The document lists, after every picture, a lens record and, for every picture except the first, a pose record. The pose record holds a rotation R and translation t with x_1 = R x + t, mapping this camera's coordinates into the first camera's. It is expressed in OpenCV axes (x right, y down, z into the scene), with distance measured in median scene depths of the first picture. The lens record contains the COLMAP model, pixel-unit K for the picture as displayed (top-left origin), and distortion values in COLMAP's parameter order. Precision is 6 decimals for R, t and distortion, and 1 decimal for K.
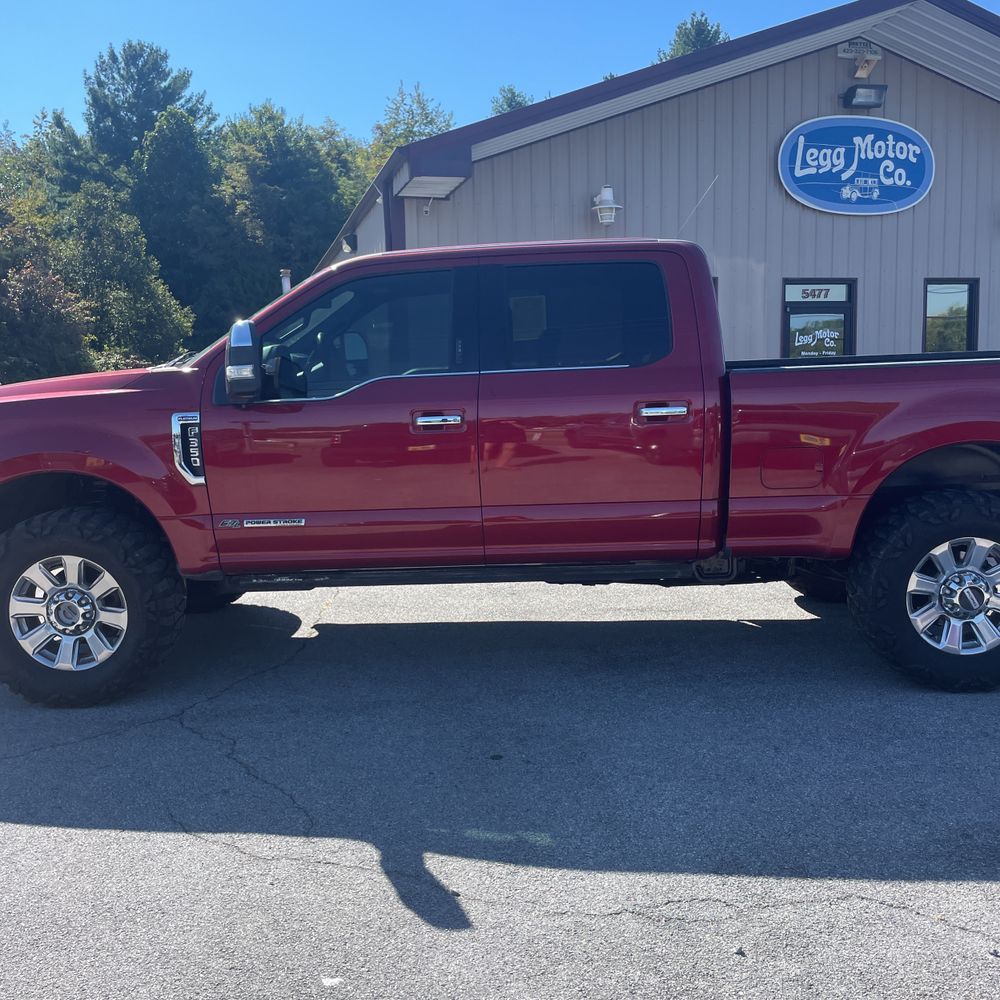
lens RADIAL K [[1029.6, 0, 483.2], [0, 1029.6, 488.2], [0, 0, 1]] dist [0.041938, 0.000000]
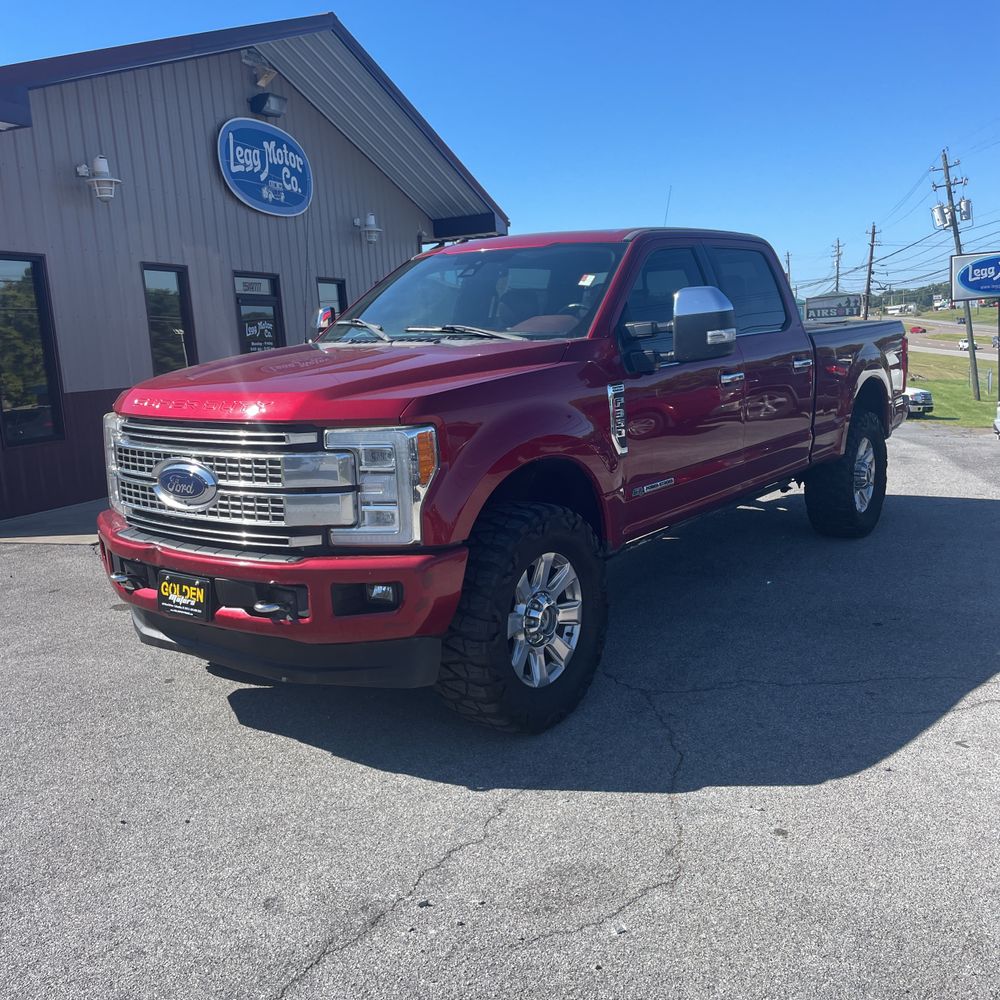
lens RADIAL K [[1029.6, 0, 524.1], [0, 1029.6, 497.3], [0, 0, 1]] dist [0.041938, 0.000000]
pose [[0.560112, -0.134731, 0.817387, -0.421294], [0.131007, 0.988676, 0.073192, -0.017985], [-0.817993, 0.066088, 0.571420, 0.195164]]
